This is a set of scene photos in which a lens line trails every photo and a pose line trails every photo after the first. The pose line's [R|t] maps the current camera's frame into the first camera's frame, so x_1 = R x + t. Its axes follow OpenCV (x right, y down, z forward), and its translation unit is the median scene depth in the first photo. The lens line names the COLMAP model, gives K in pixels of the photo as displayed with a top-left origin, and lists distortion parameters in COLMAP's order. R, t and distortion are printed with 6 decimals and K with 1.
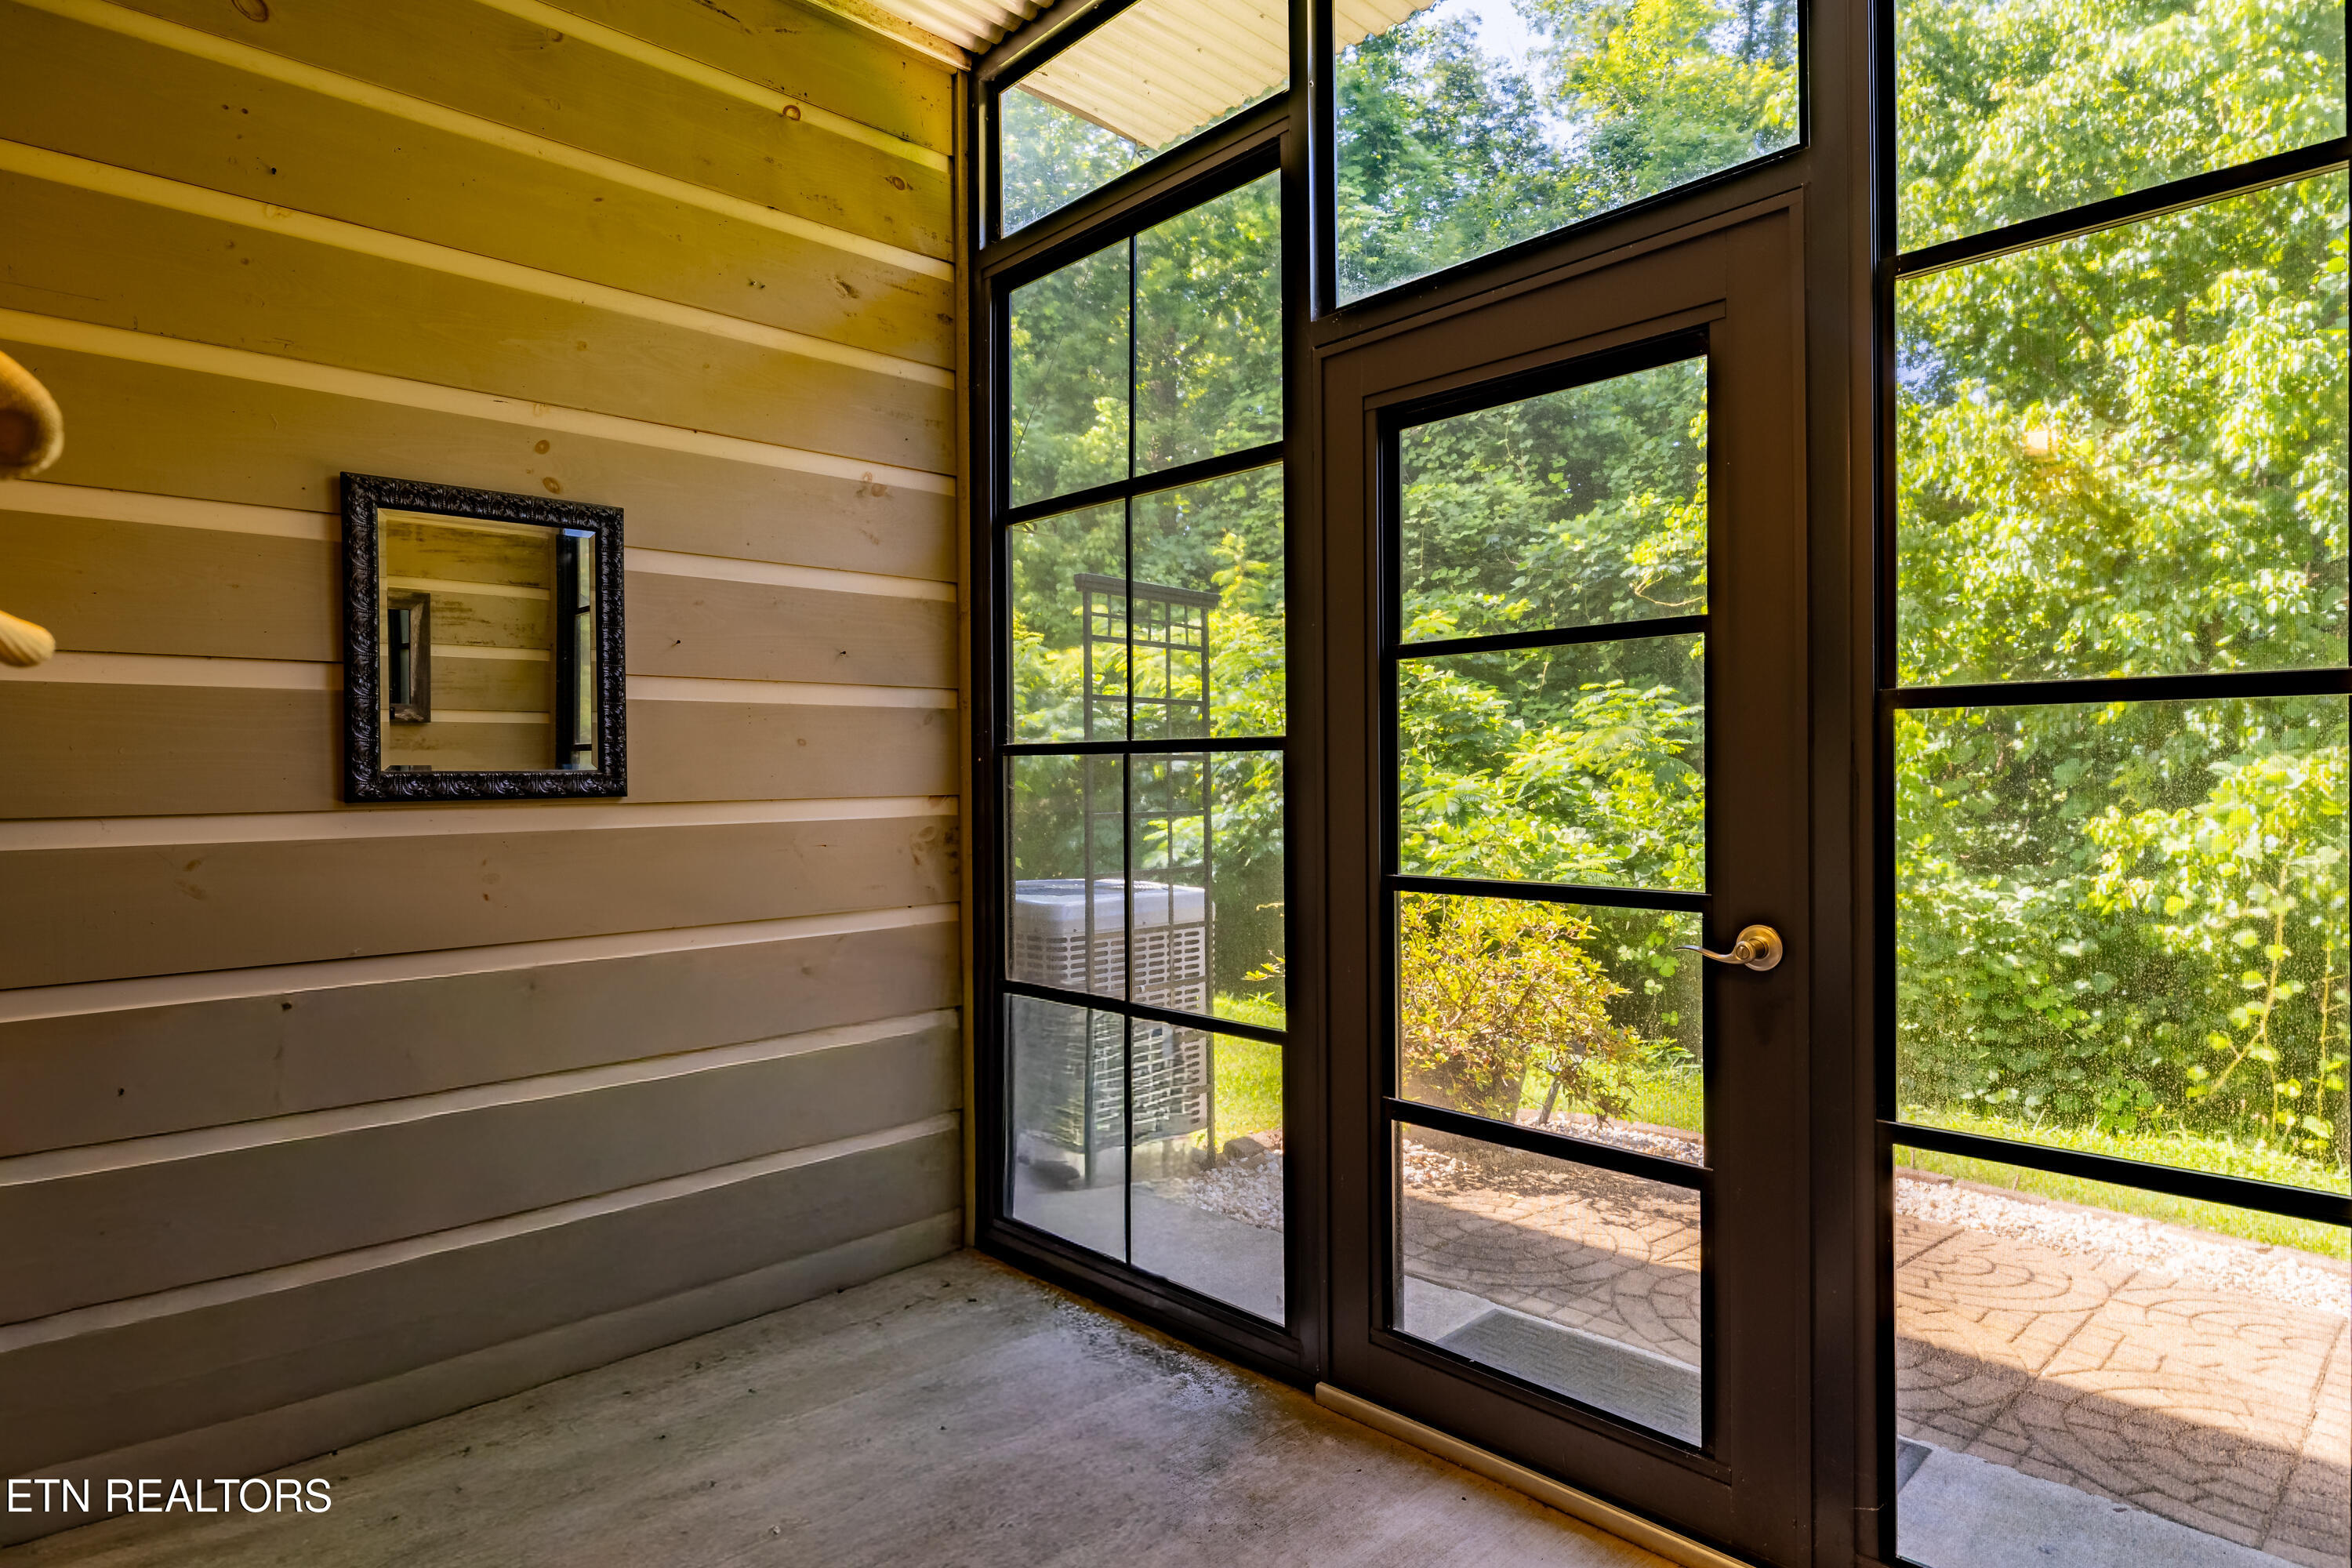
lens RADIAL K [[1270.3, 0, 1162.4], [0, 1270.3, 786.5], [0, 0, 1]] dist [0.003508, 0.000821]
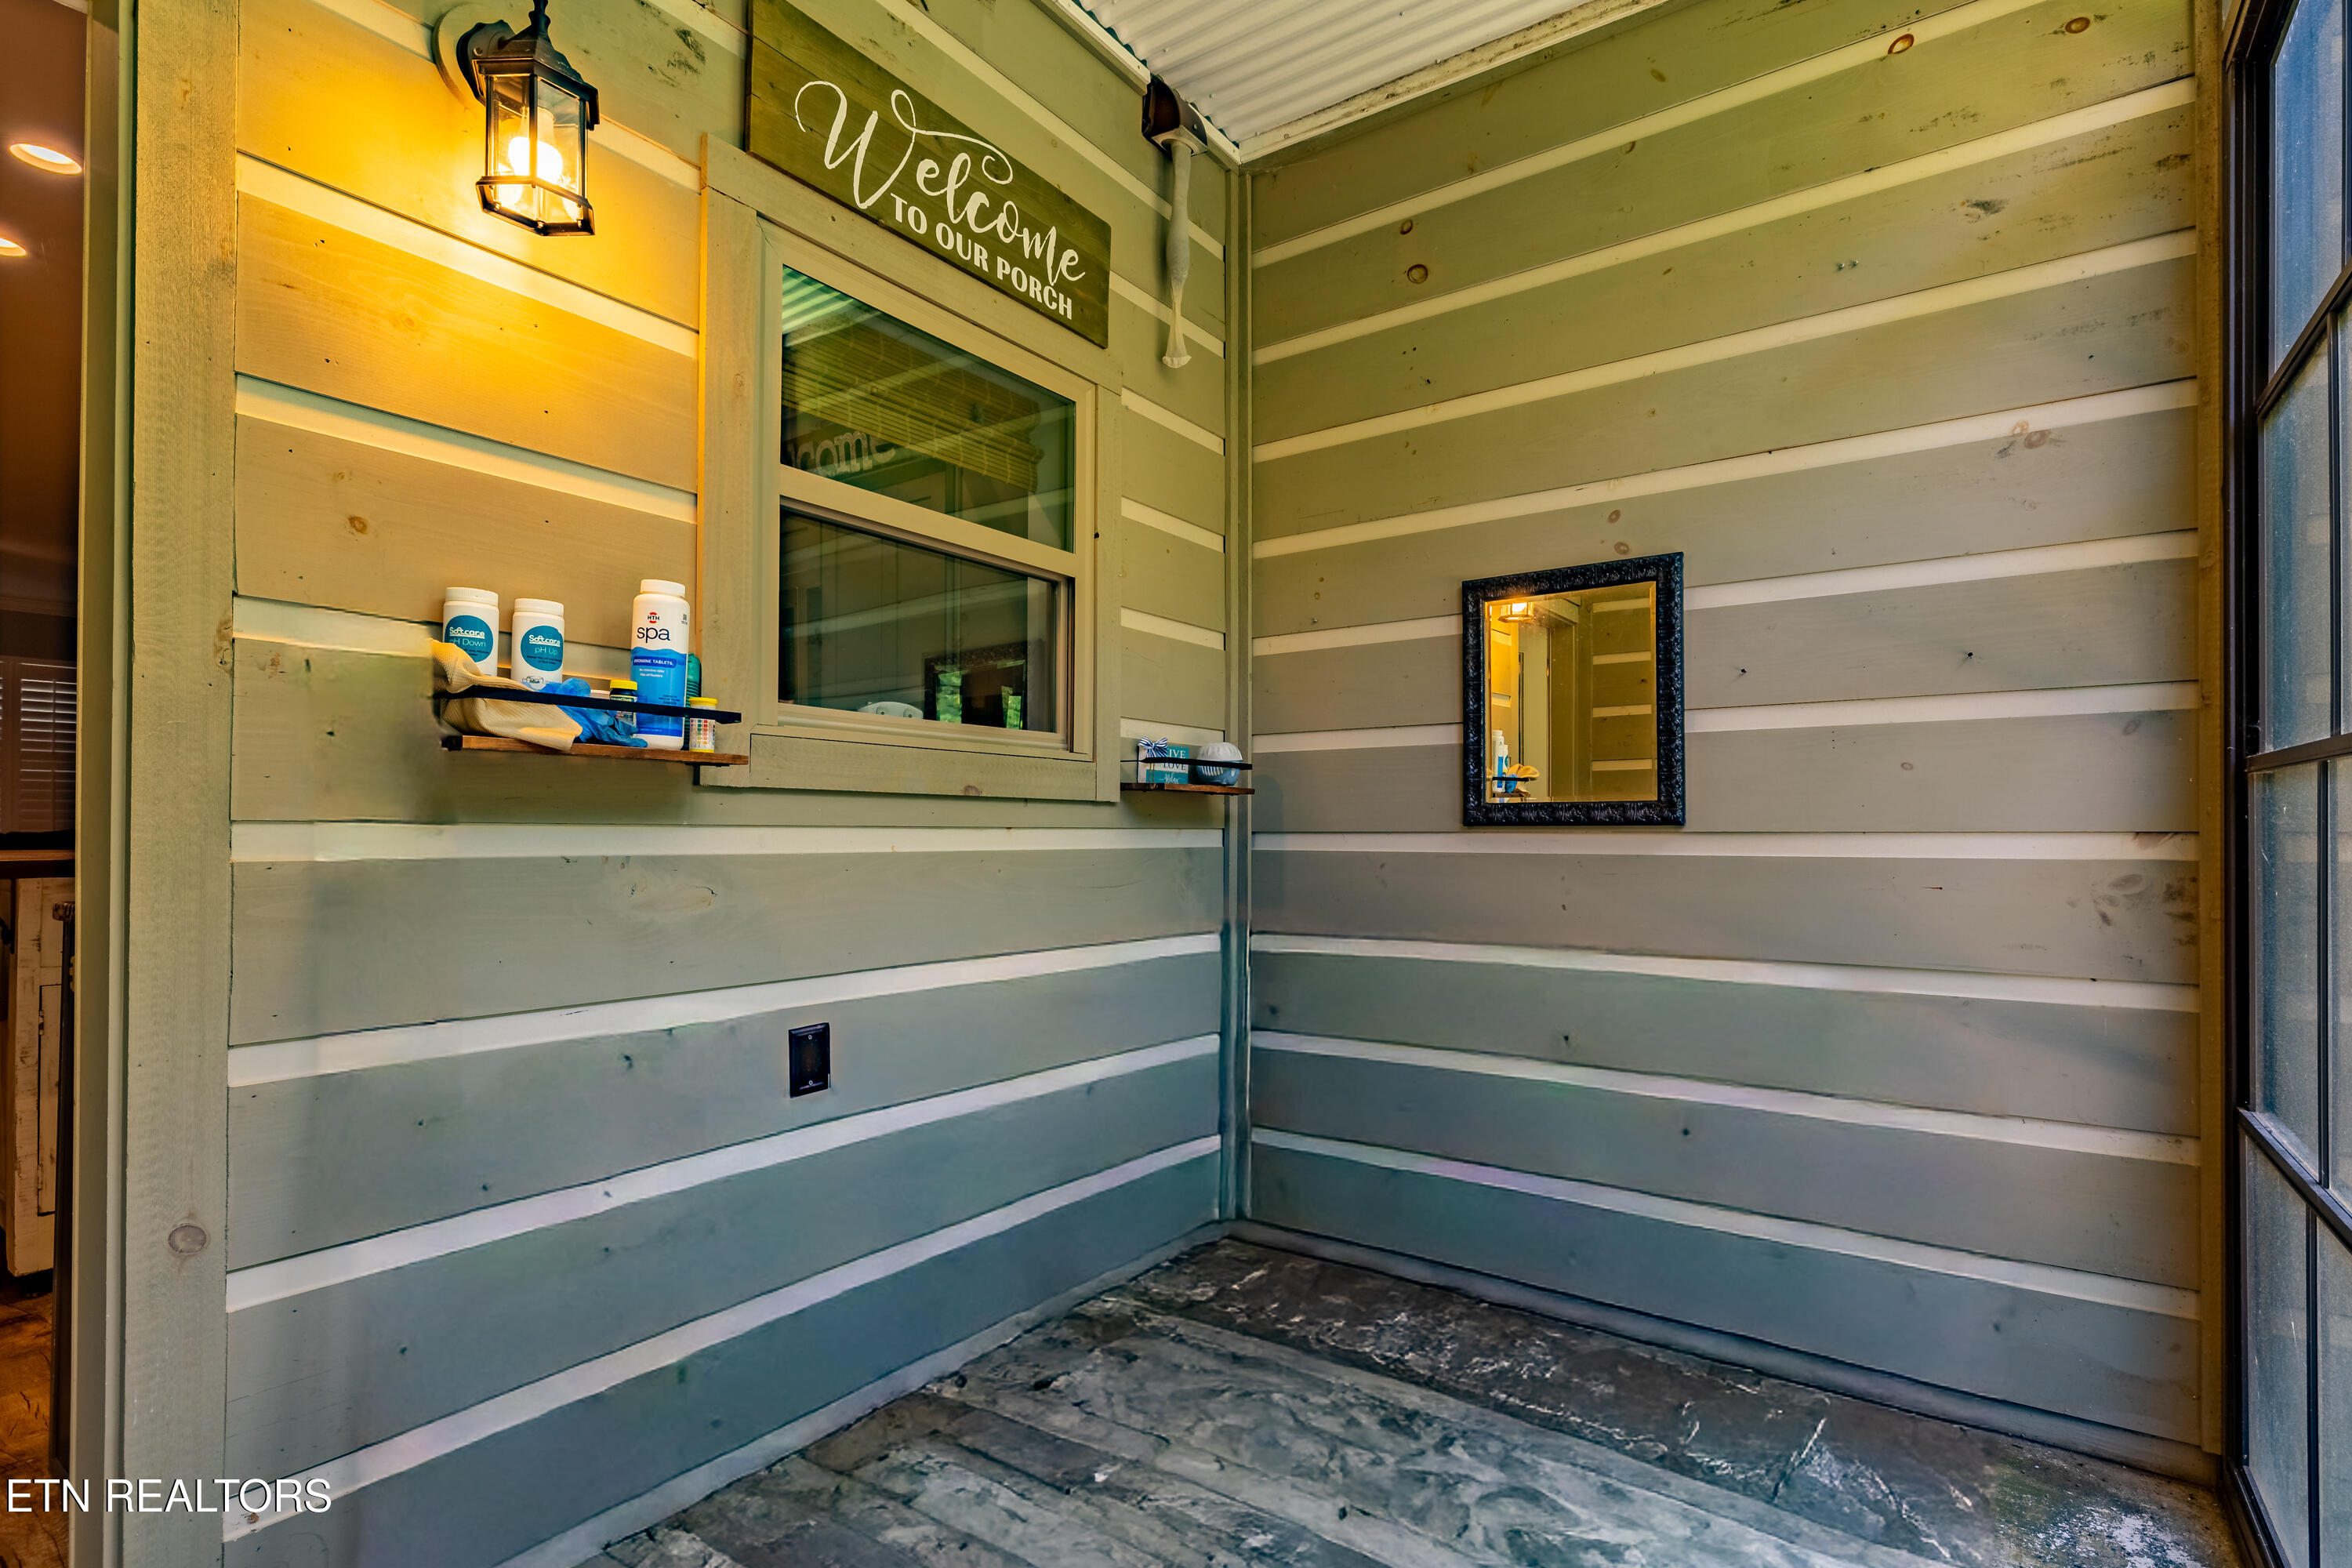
lens RADIAL K [[1133.6, 0, 1169.8], [0, 1133.6, 801.5], [0, 0, 1]] dist [0.002087, -0.000159]
pose [[0.196462, -0.000977, -0.980511, 0.412466], [-0.003162, 0.999994, -0.001630, -0.008745], [0.980506, 0.003421, 0.196457, 0.395012]]
